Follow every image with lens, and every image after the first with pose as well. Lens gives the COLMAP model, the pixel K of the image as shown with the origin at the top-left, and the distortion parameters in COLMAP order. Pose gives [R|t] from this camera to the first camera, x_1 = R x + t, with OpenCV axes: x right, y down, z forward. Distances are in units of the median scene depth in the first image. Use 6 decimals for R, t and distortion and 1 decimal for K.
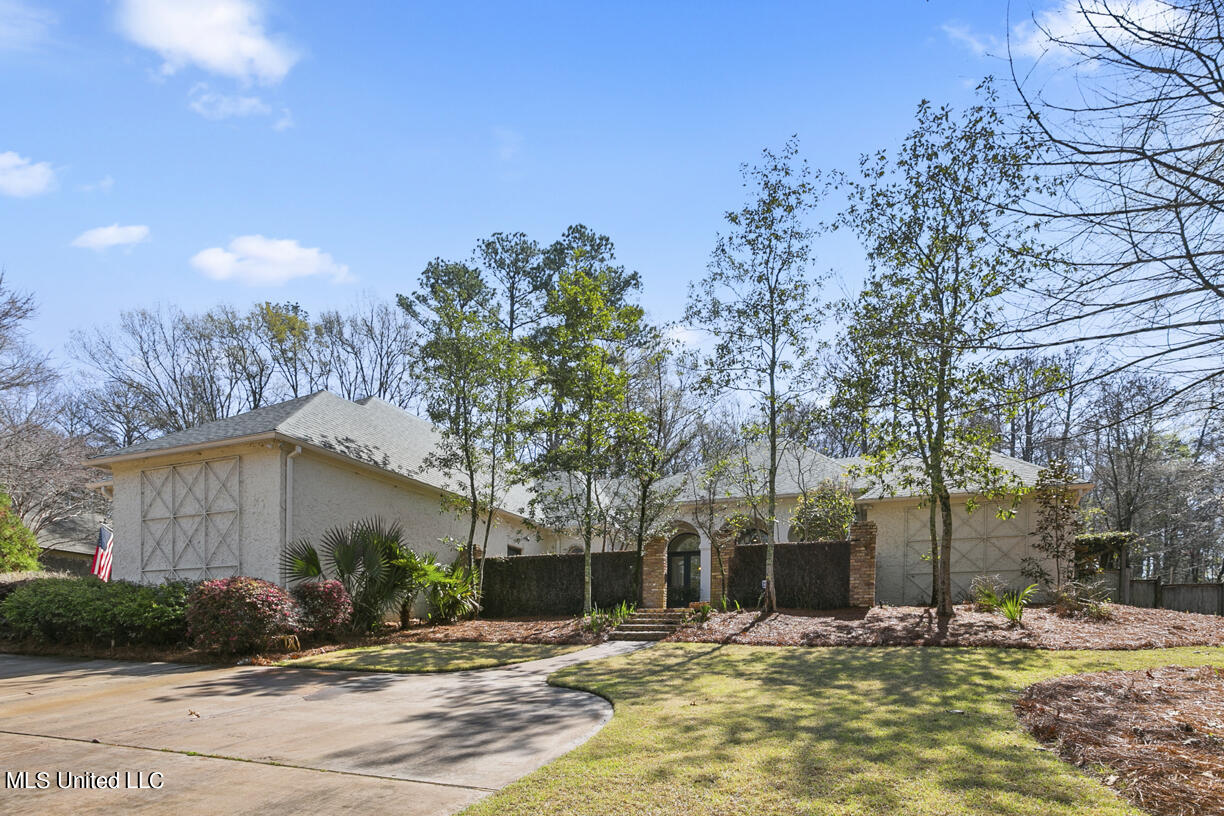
lens RADIAL K [[668.0, 0, 611.9], [0, 668.0, 424.5], [0, 0, 1]] dist [-0.016339, -0.000681]
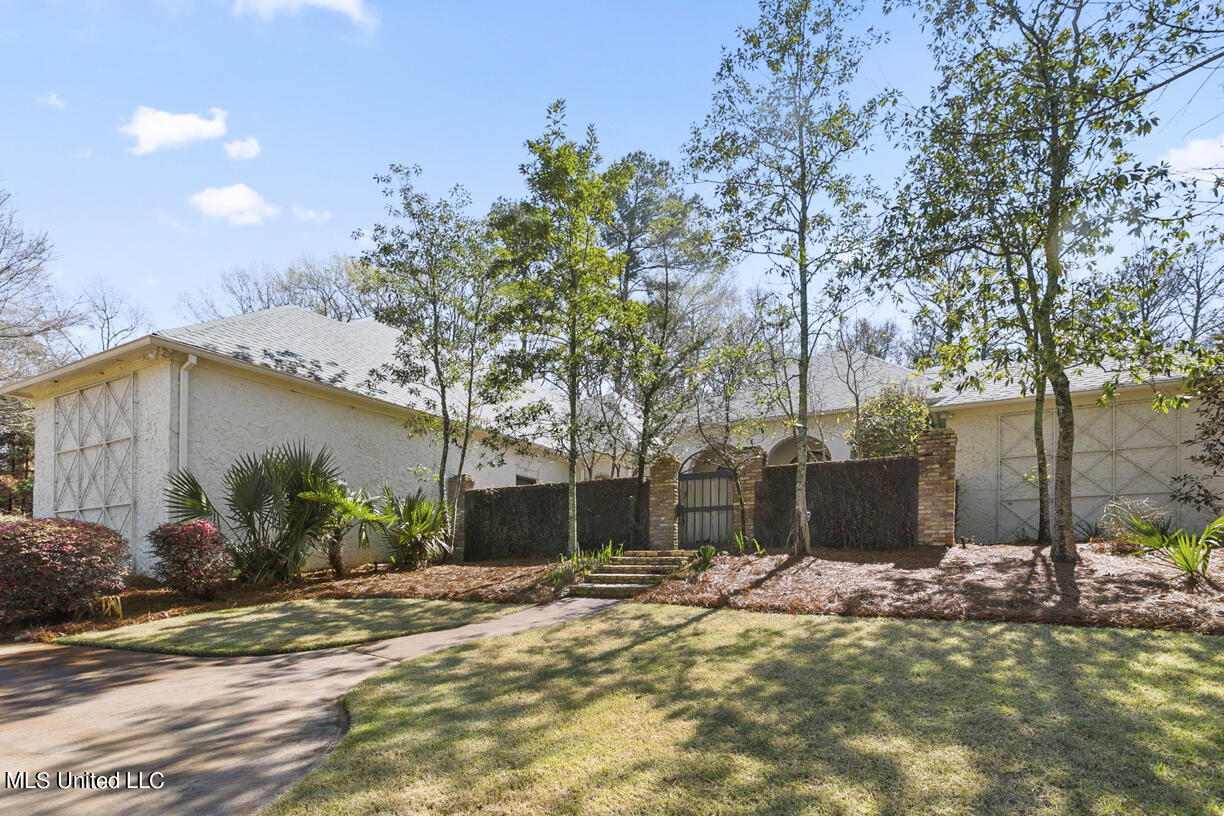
lens RADIAL K [[560.5, 0, 667.6], [0, 560.5, 409.1], [0, 0, 1]] dist [-0.002834, -0.000063]
pose [[0.992058, -0.037258, -0.120138, 0.163076], [0.042971, 0.998048, 0.045316, 0.084738], [0.118215, -0.050118, 0.991722, 0.367550]]
